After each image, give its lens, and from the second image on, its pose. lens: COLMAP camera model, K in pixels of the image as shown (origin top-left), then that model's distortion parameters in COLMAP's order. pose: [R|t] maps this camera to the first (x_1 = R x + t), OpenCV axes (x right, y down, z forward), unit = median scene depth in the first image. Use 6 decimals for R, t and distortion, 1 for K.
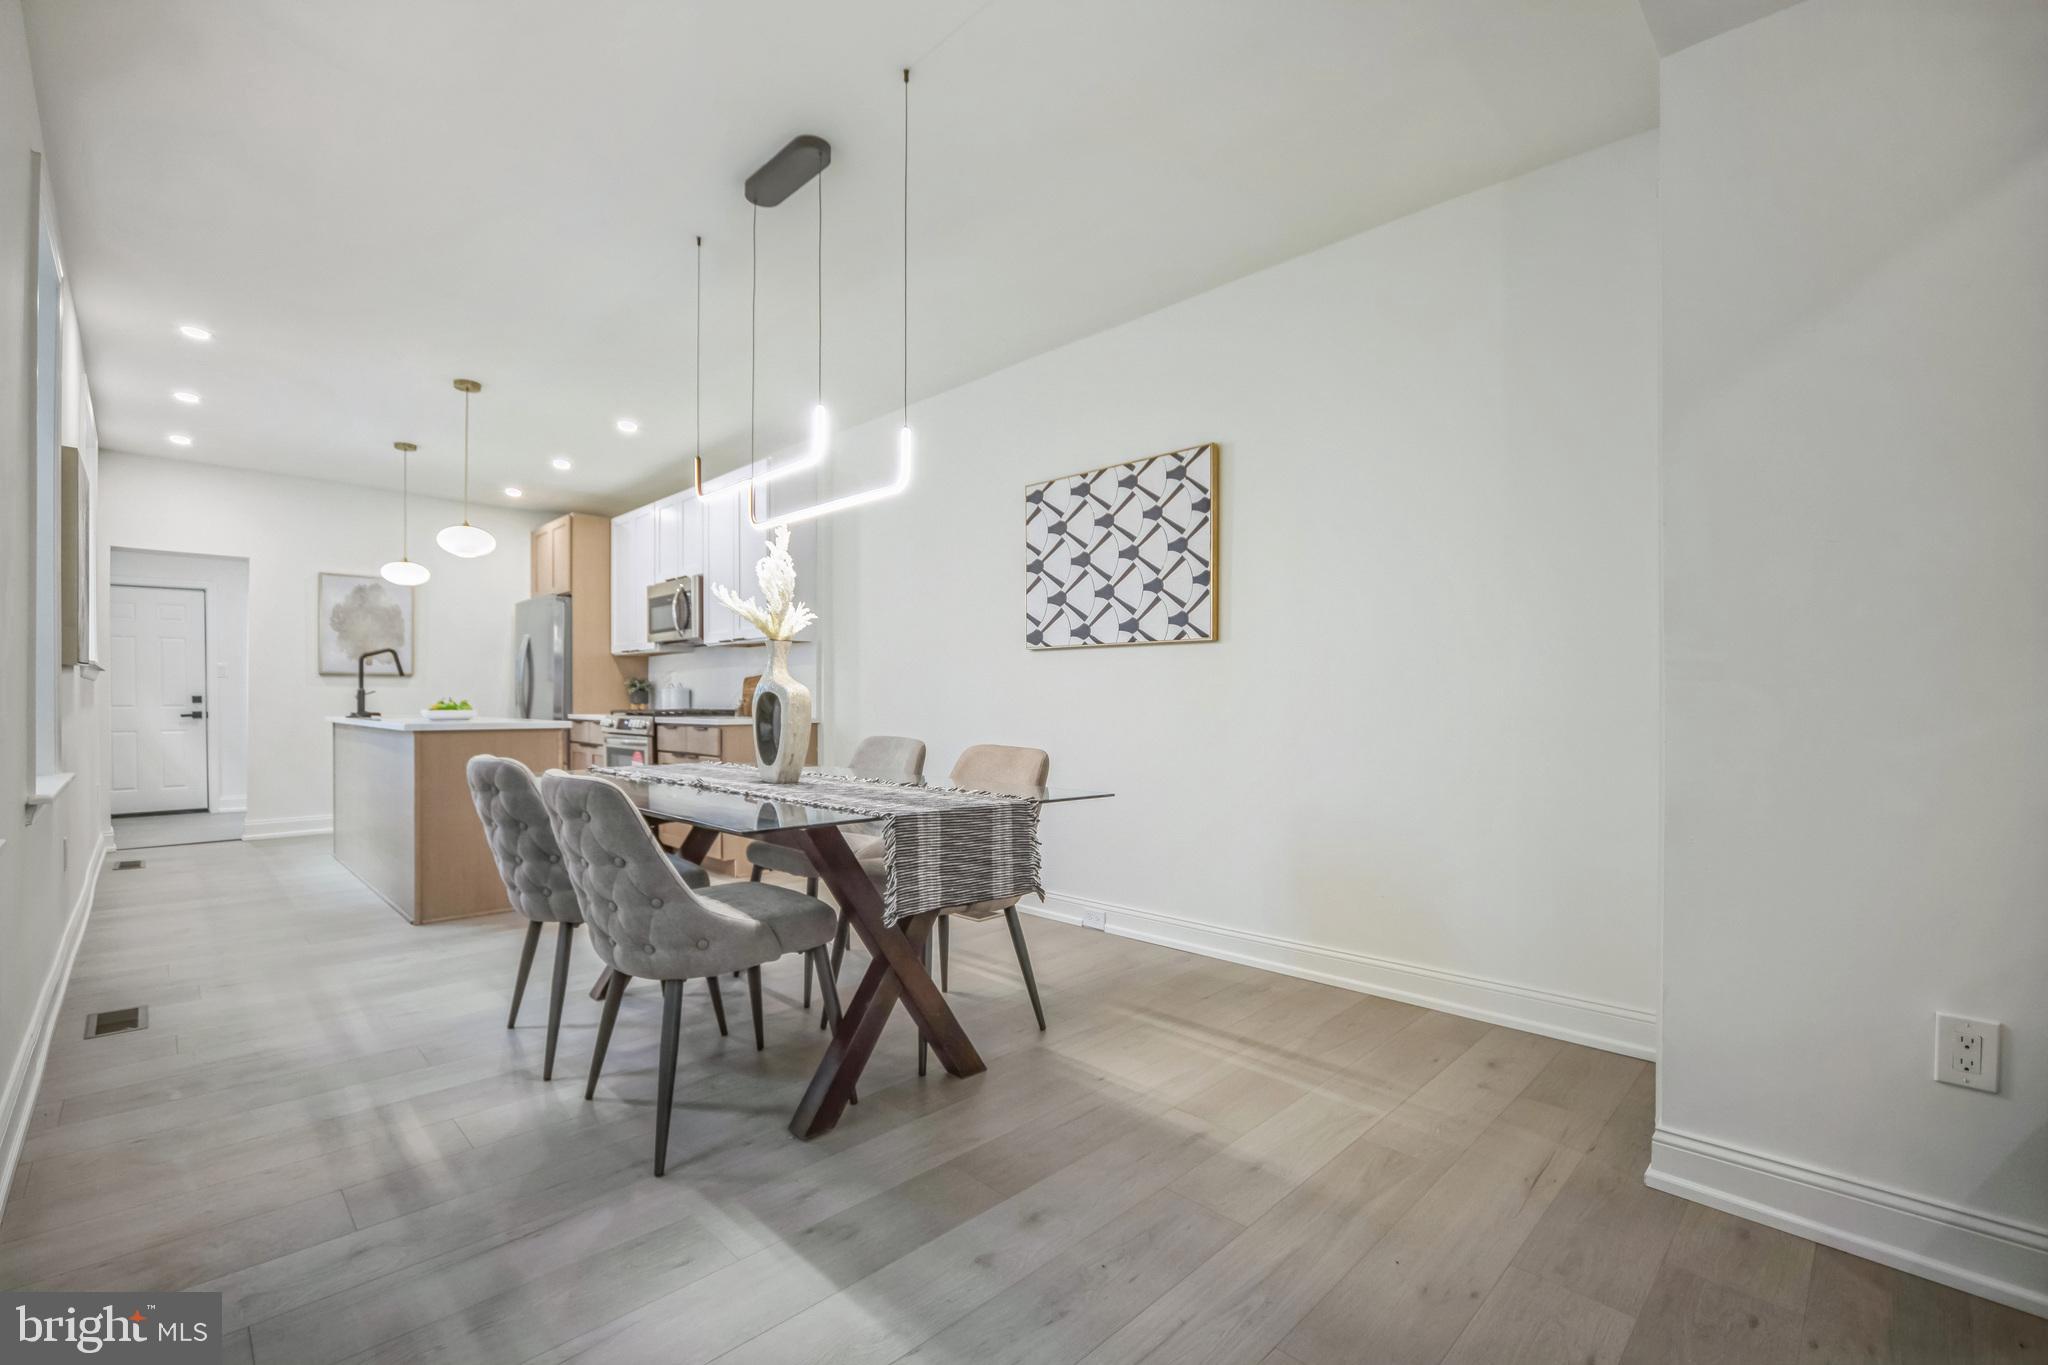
lens RADIAL K [[888.3, 0, 1026.6], [0, 888.3, 693.5], [0, 0, 1]] dist [-0.013563, -0.000145]
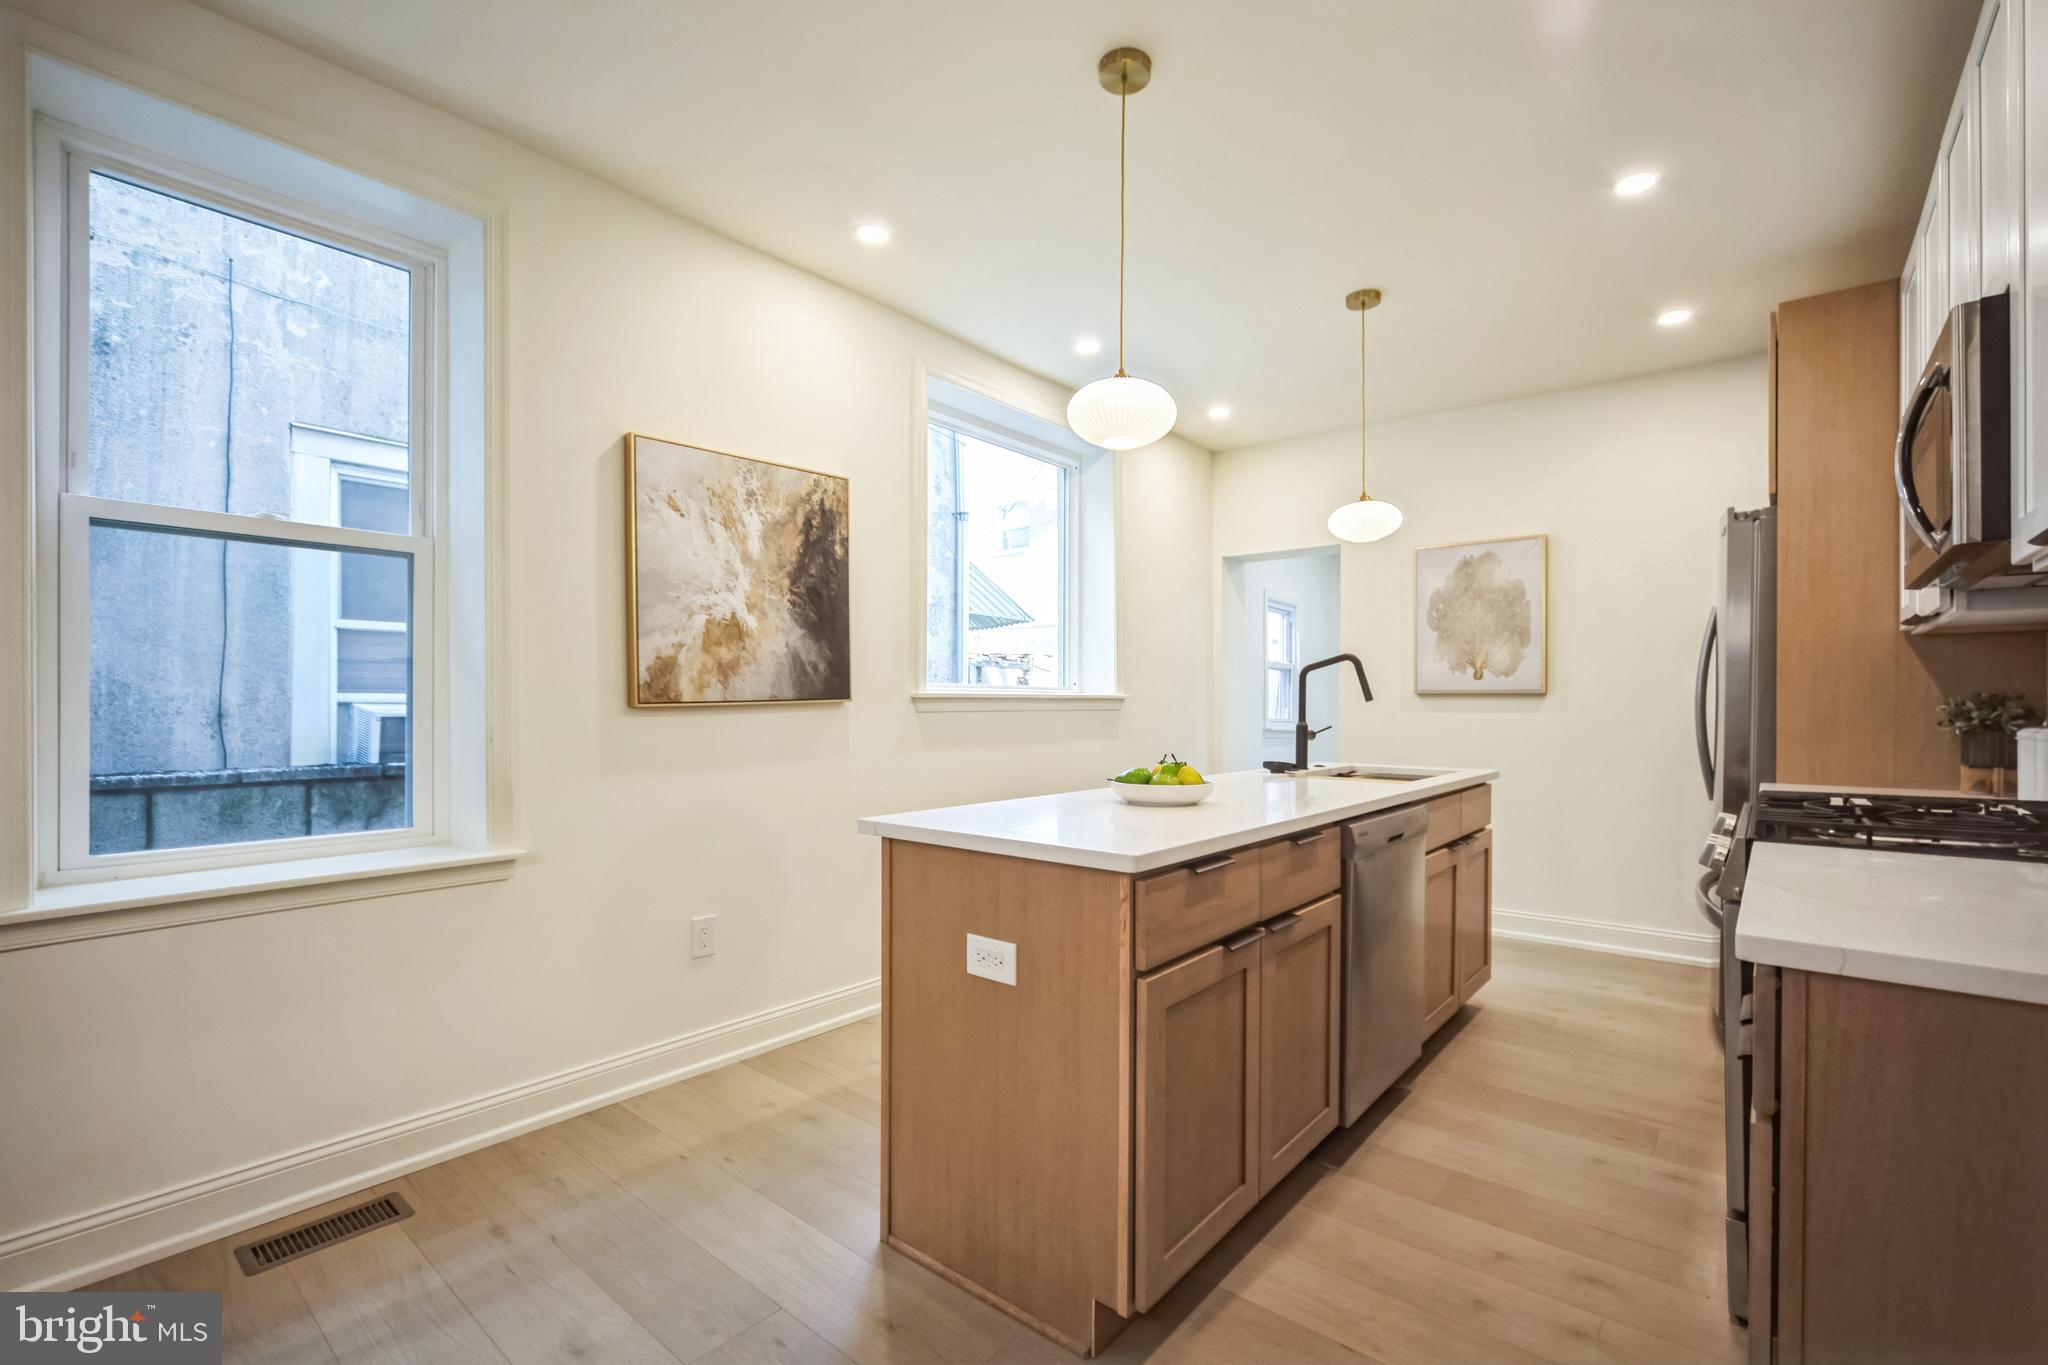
lens RADIAL K [[900.3, 0, 1029.0], [0, 900.3, 722.1], [0, 0, 1]] dist [-0.000037, -0.000079]
pose [[0.090439, 0.022886, -0.995639, -0.123039], [0.003403, 0.999723, 0.023289, -0.017941], [0.995896, -0.005494, 0.090336, 0.629439]]
